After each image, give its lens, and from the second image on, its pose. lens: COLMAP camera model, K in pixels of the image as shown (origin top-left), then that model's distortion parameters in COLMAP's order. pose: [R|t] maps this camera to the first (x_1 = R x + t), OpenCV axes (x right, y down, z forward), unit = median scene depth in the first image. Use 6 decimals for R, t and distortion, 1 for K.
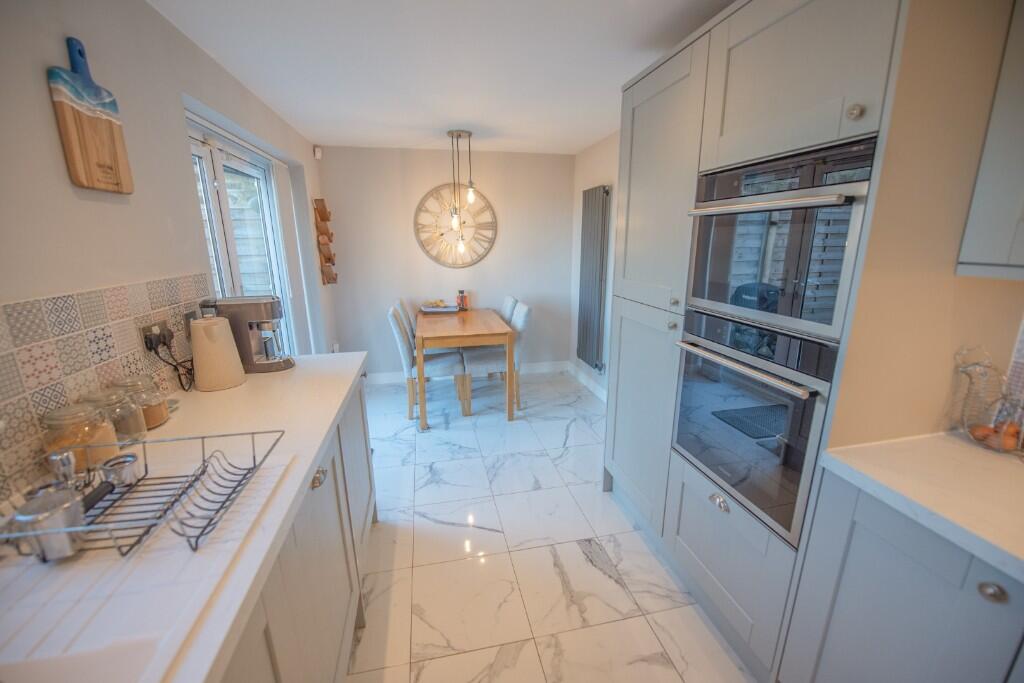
lens RADIAL K [[416.3, 0, 512.0], [0, 416.3, 341.5], [0, 0, 1]] dist [-0.000840, -0.000130]
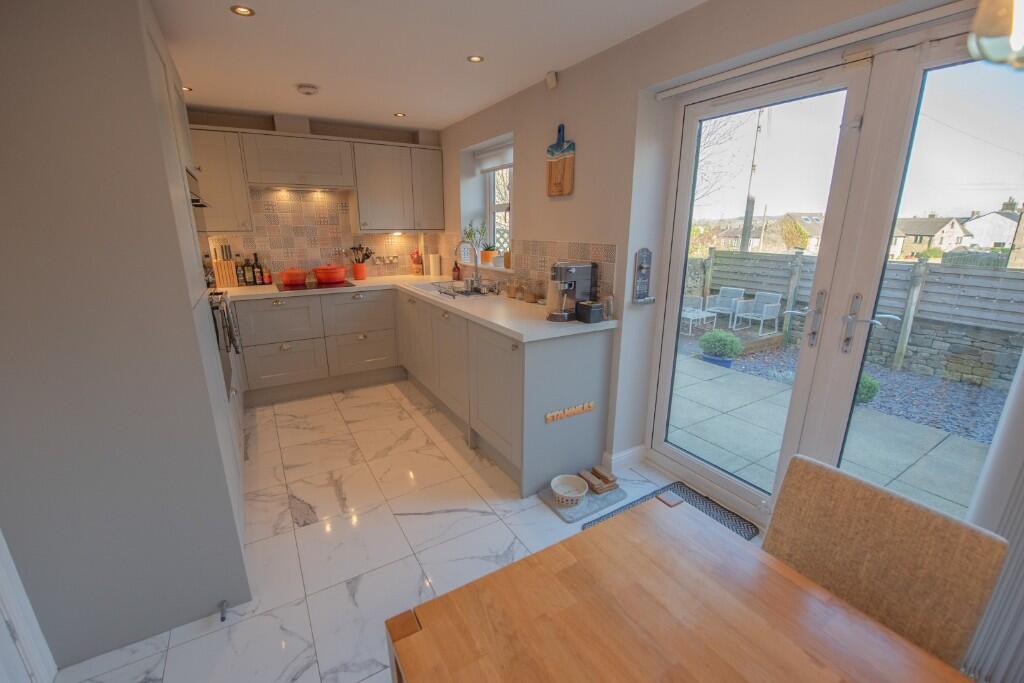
lens RADIAL K [[422.8, 0, 512.0], [0, 422.8, 341.5], [0, 0, 1]] dist [-0.022635, -0.000358]
pose [[-0.943876, 0.097048, -0.315722, -0.013786], [-0.070431, 0.874743, 0.479442, -0.546355], [0.322704, 0.474770, -0.818813, 2.286386]]
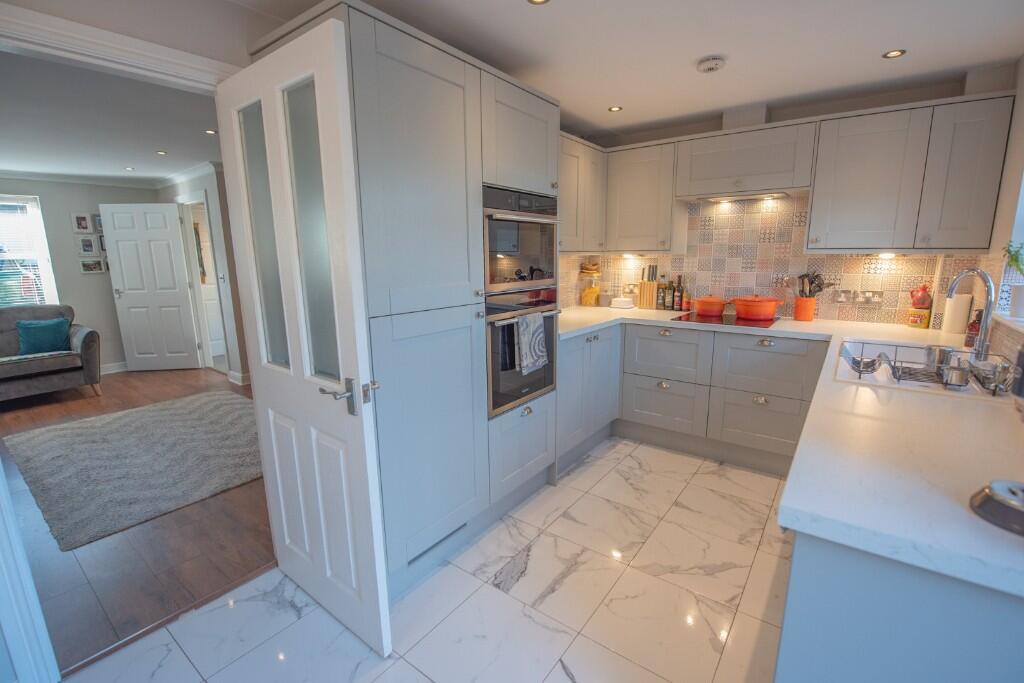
lens RADIAL K [[449.1, 0, 515.0], [0, 449.1, 343.9], [0, 0, 1]] dist [-0.023757, 0.000008]
pose [[-0.659334, -0.130286, 0.740476, -0.584164], [0.198262, 0.919883, 0.338389, -0.361018], [-0.725239, 0.369919, -0.580679, 1.701504]]
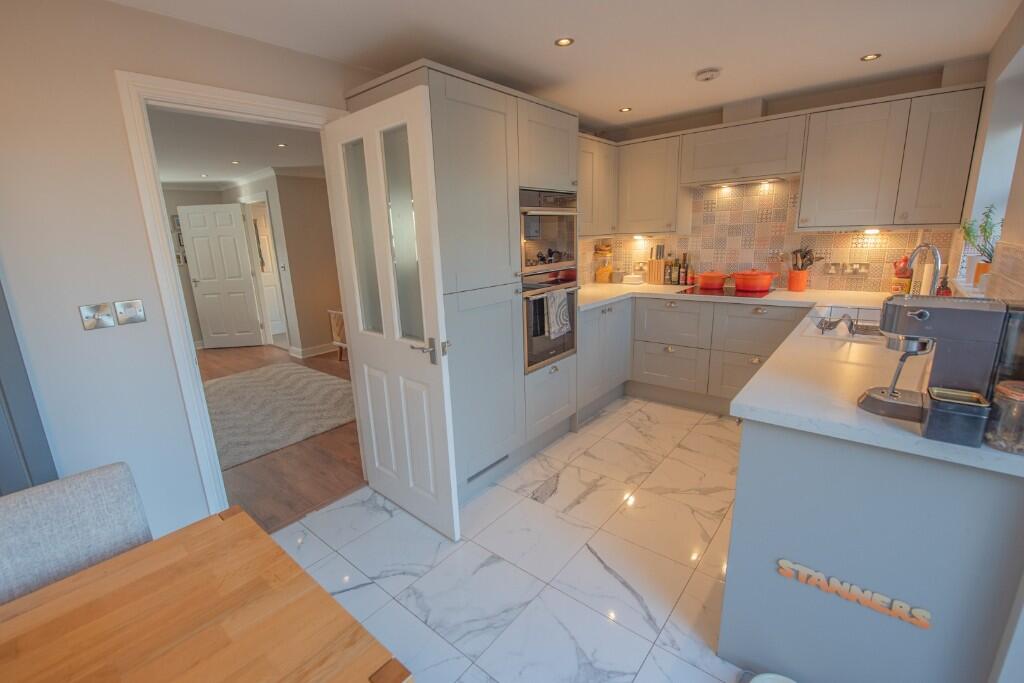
lens RADIAL K [[439.8, 0, 490.6], [0, 439.8, 343.0], [0, 0, 1]] dist [-0.021986, -0.000176]
pose [[-0.598927, -0.154031, 0.785850, -0.777562], [0.241724, 0.900779, 0.360785, -0.451883], [-0.763450, 0.406043, -0.502268, 1.945609]]
